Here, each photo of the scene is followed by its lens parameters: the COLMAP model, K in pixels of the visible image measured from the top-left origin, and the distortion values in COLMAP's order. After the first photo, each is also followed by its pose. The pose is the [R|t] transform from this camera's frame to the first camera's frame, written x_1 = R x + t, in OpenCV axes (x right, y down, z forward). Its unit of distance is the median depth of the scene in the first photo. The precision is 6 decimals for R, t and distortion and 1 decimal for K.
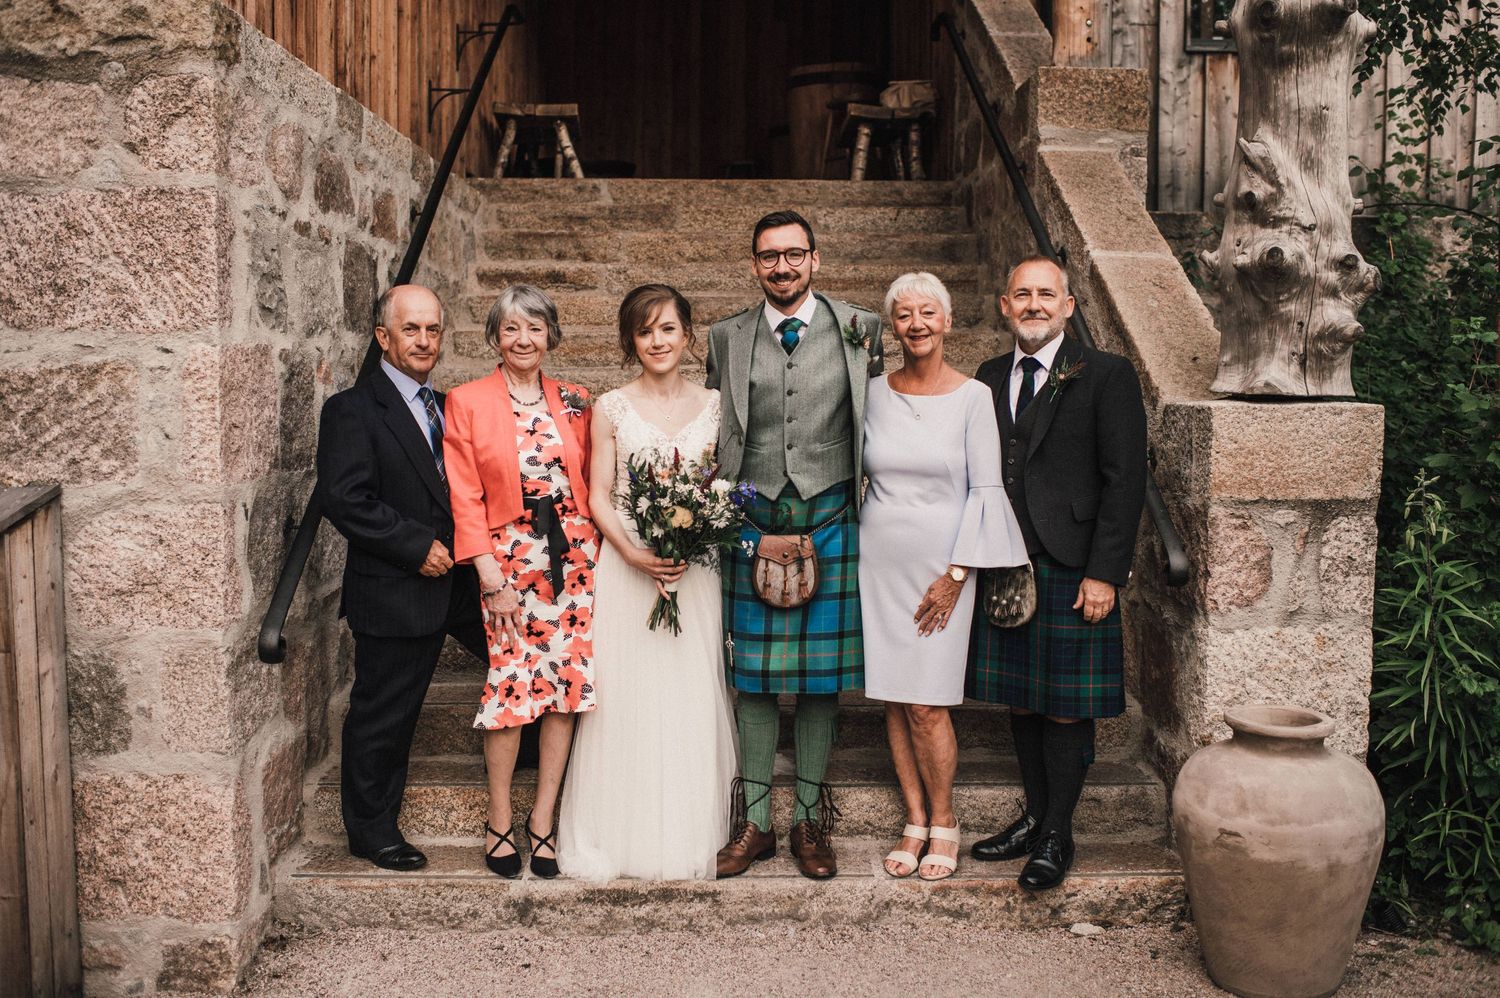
lens RADIAL K [[1525.5, 0, 756.1], [0, 1525.5, 497.3], [0, 0, 1]] dist [-0.052525, 0.000000]
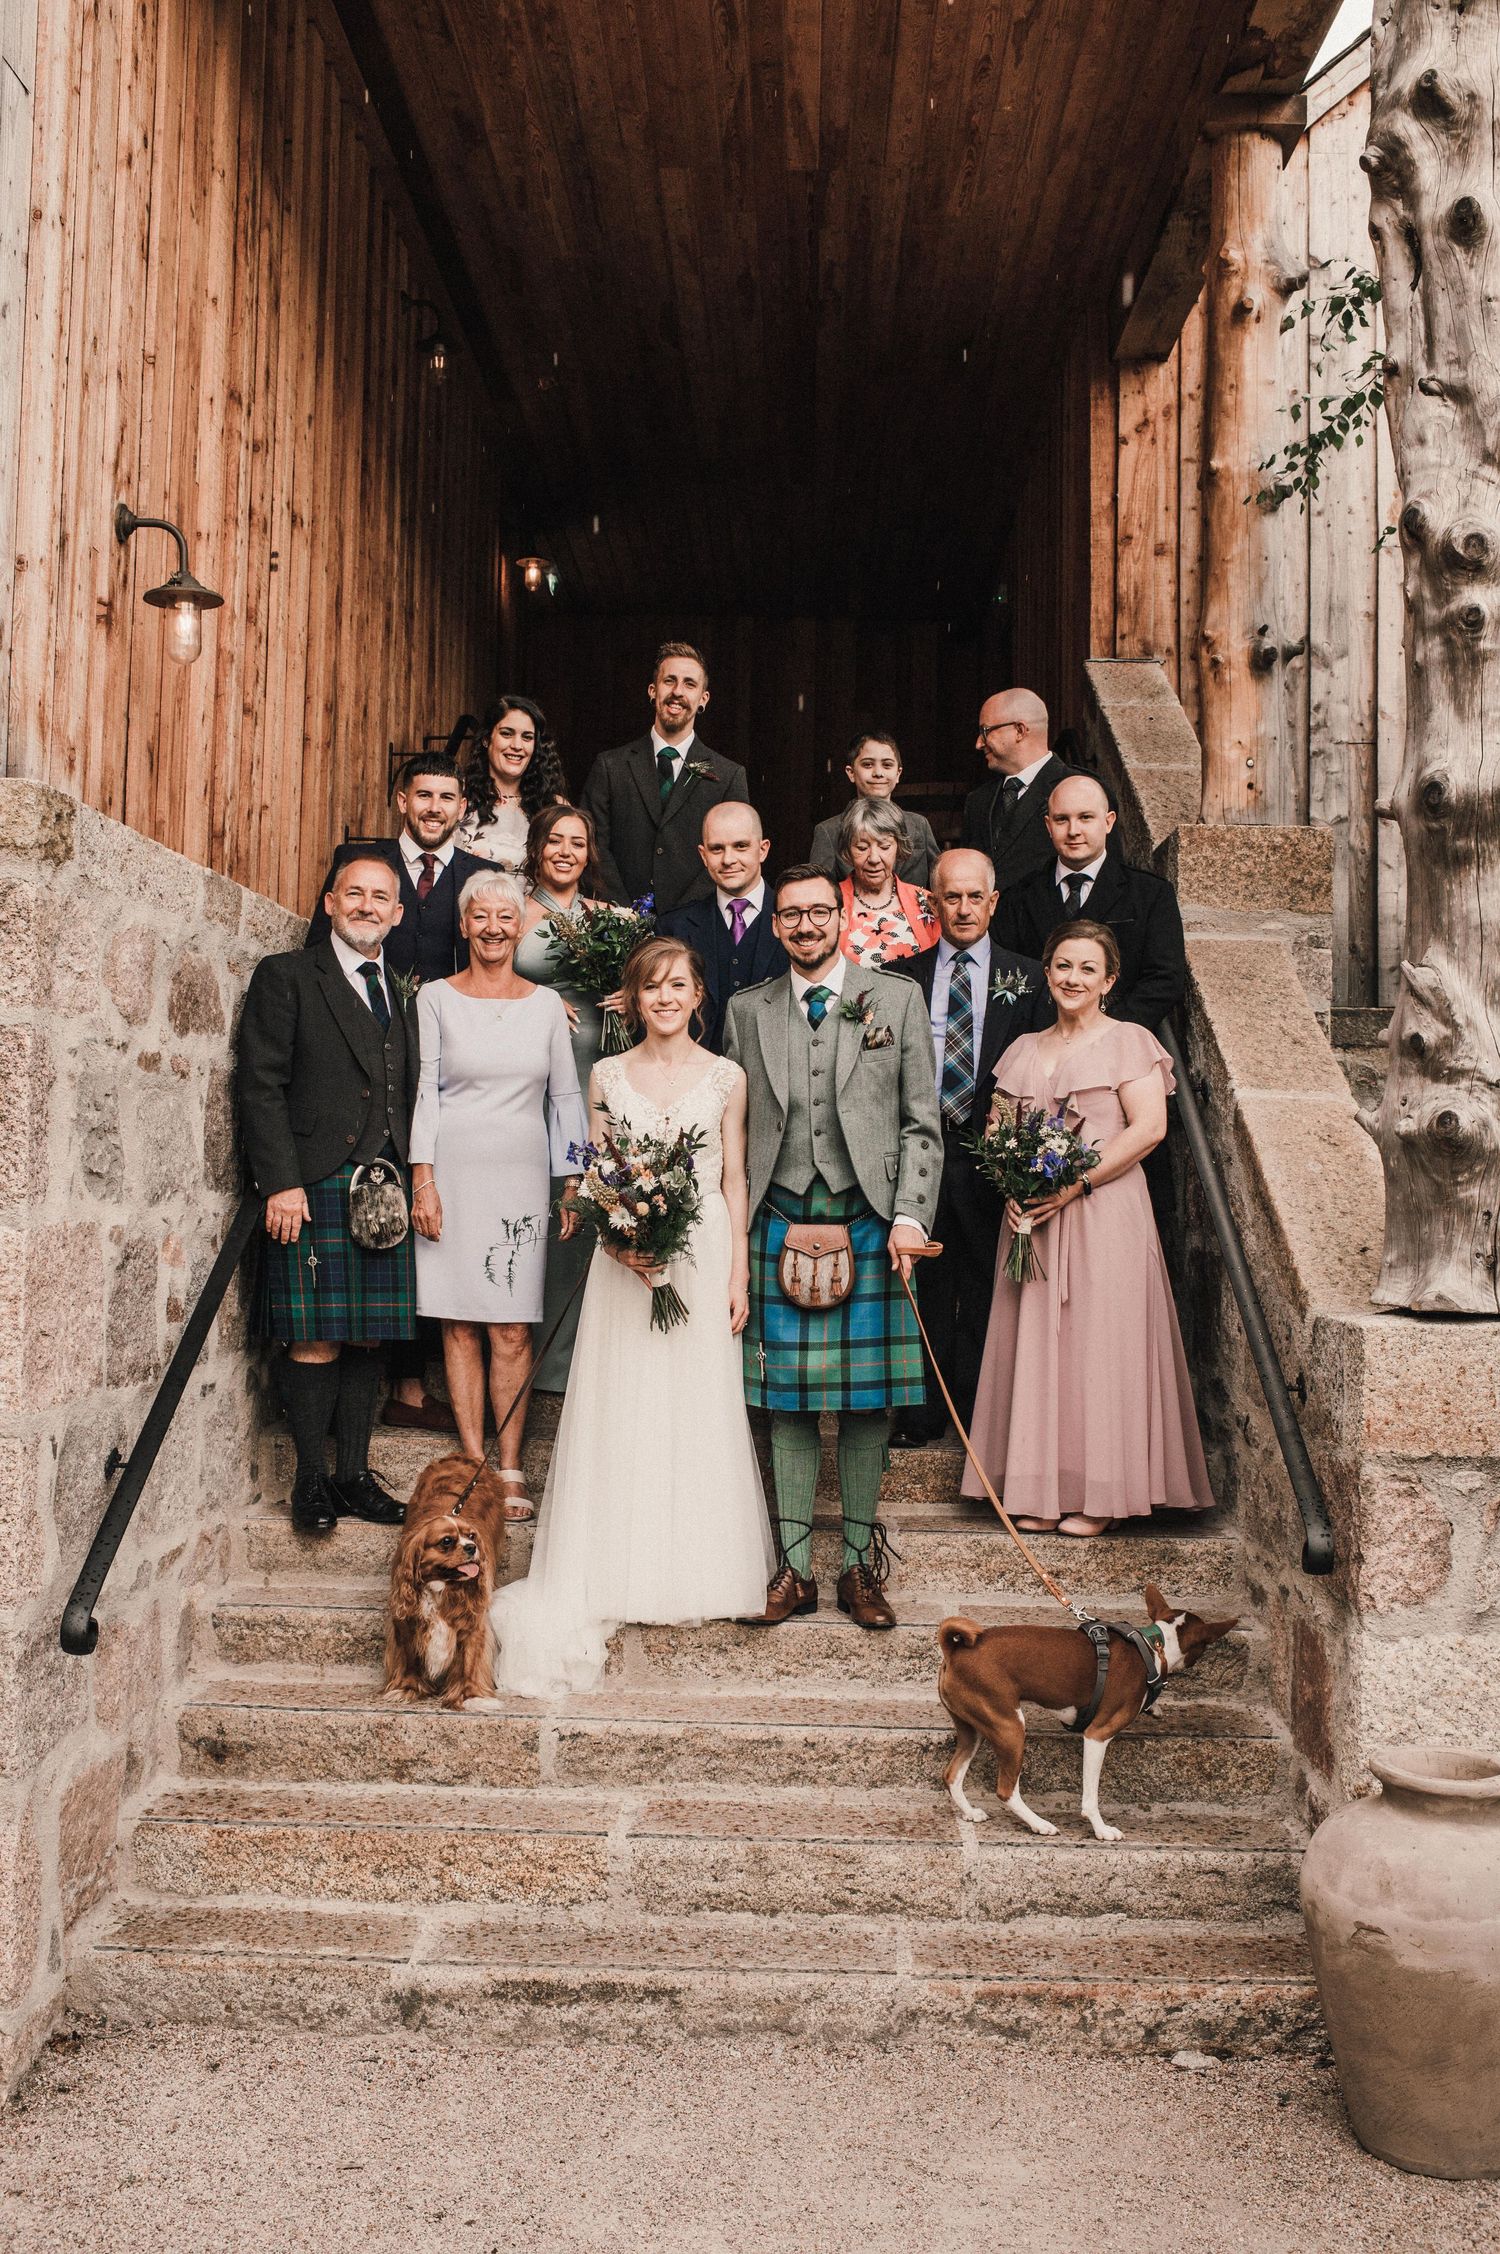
lens RADIAL K [[2292.3, 0, 746.7], [0, 2292.3, 1121.7], [0, 0, 1]] dist [-0.052525, 0.000000]
pose [[0.998723, 0.013034, -0.048816, 0.054963], [-0.018296, 0.993880, -0.108940, -0.032108], [0.047097, 0.109694, 0.992849, -0.112237]]
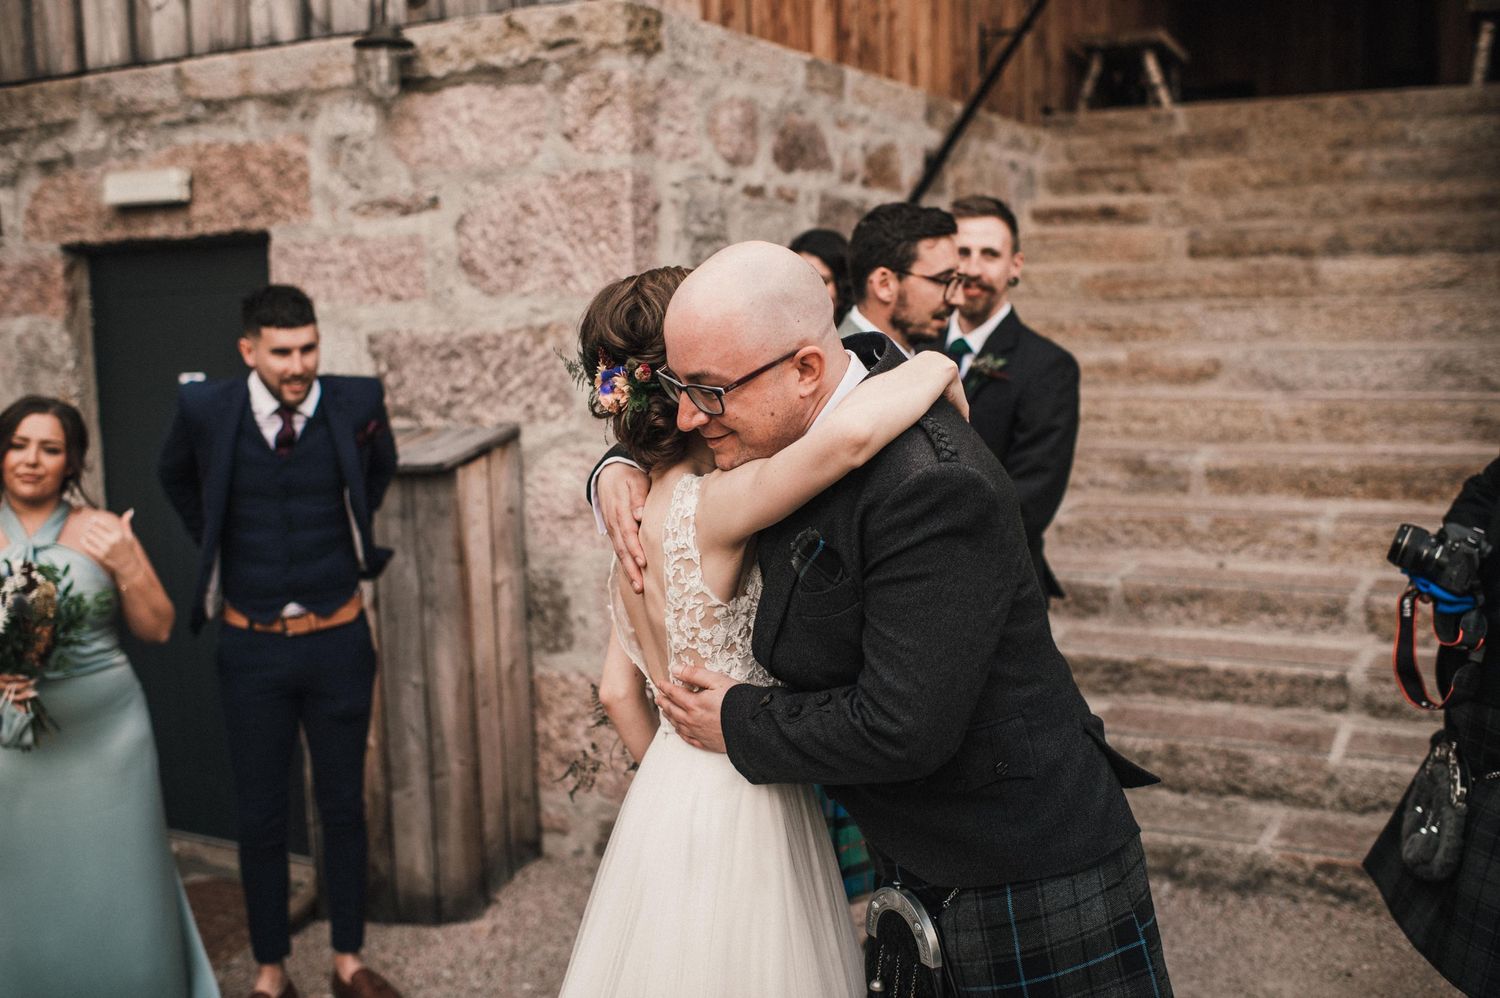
lens RADIAL K [[1525.5, 0, 752.6], [0, 1525.5, 494.7], [0, 0, 1]] dist [-0.052525, 0.000000]
pose [[0.884315, 0.034244, -0.465634, 0.235590], [-0.011273, 0.998582, 0.052029, -0.016557], [0.466755, -0.040761, 0.883447, 0.017063]]
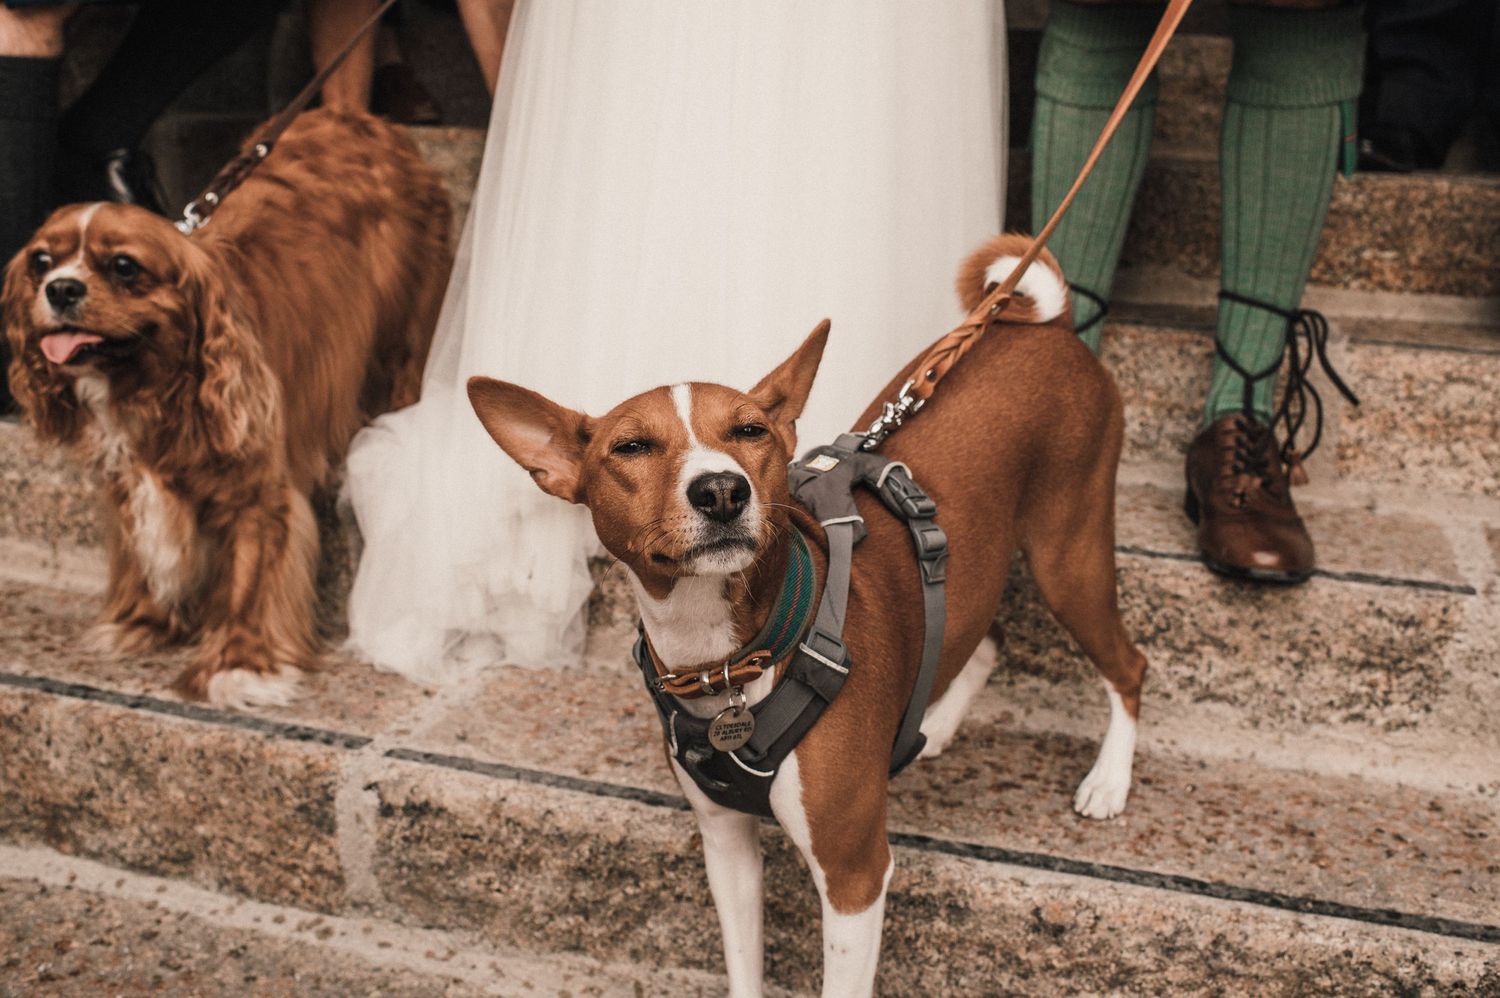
lens RADIAL K [[1525.5, 0, 758.9], [0, 1525.5, 500.3], [0, 0, 1]] dist [-0.052525, 0.000000]
pose [[0.952800, 0.105655, -0.284621, 0.053354], [-0.062598, 0.985715, 0.156357, 0.051067], [0.297075, -0.131160, 0.945803, 0.884449]]
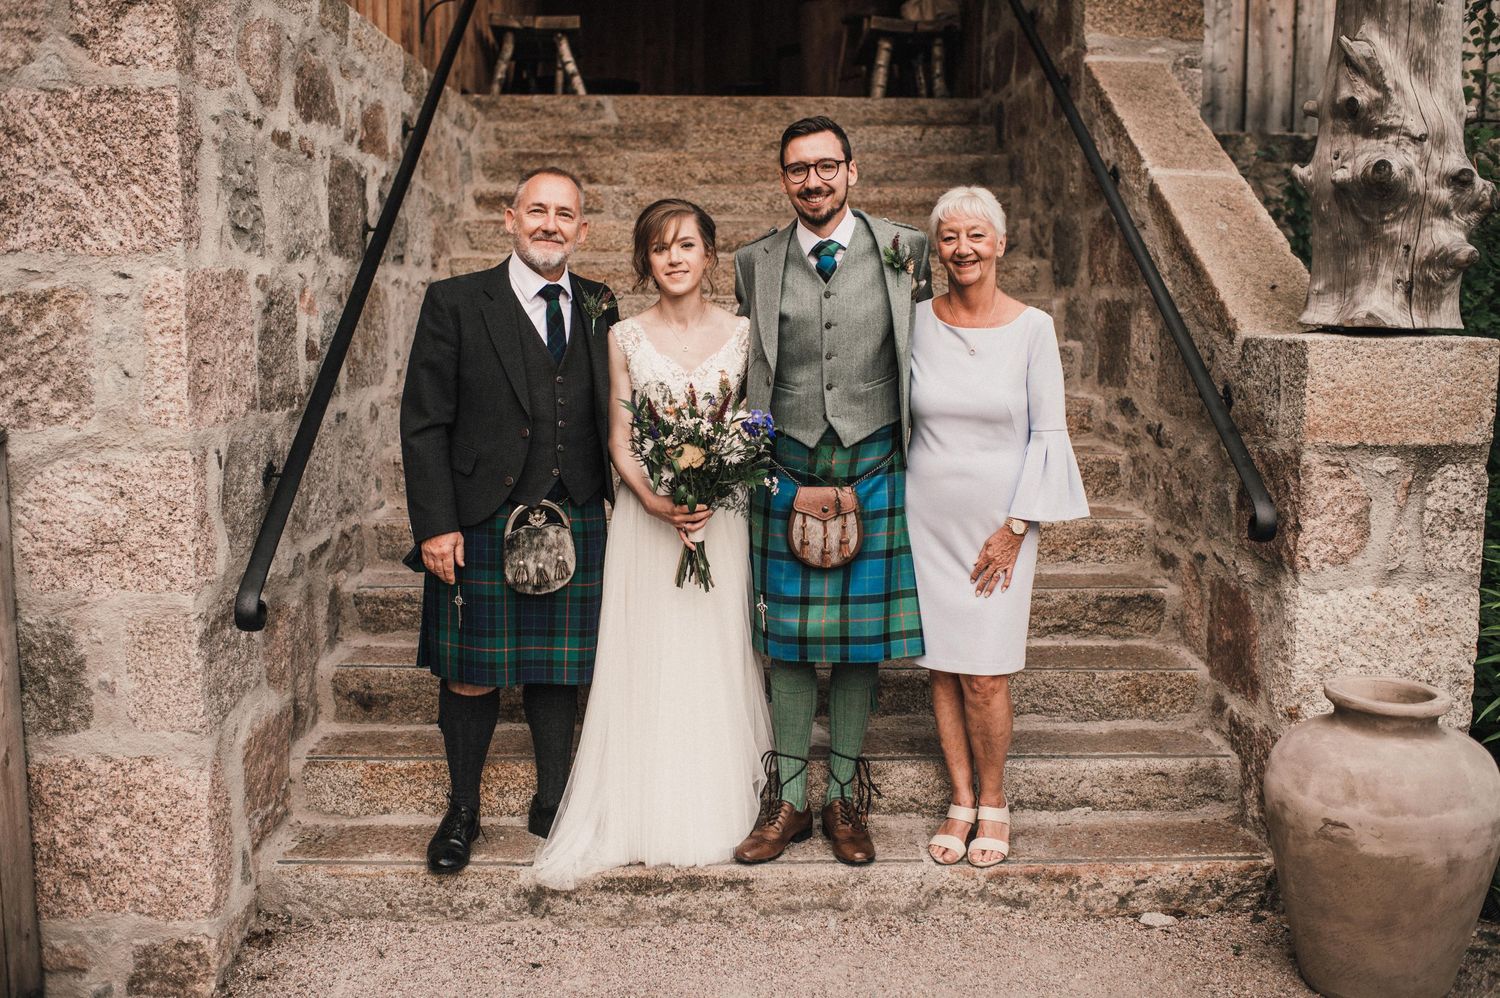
lens RADIAL K [[1525.5, 0, 757.2], [0, 1525.5, 499.7], [0, 0, 1]] dist [-0.052525, 0.000000]
pose [[0.999991, -0.000131, 0.004244, -0.025124], [-0.000062, 0.998966, 0.045456, -0.006716], [-0.004245, -0.045455, 0.998957, 0.108936]]
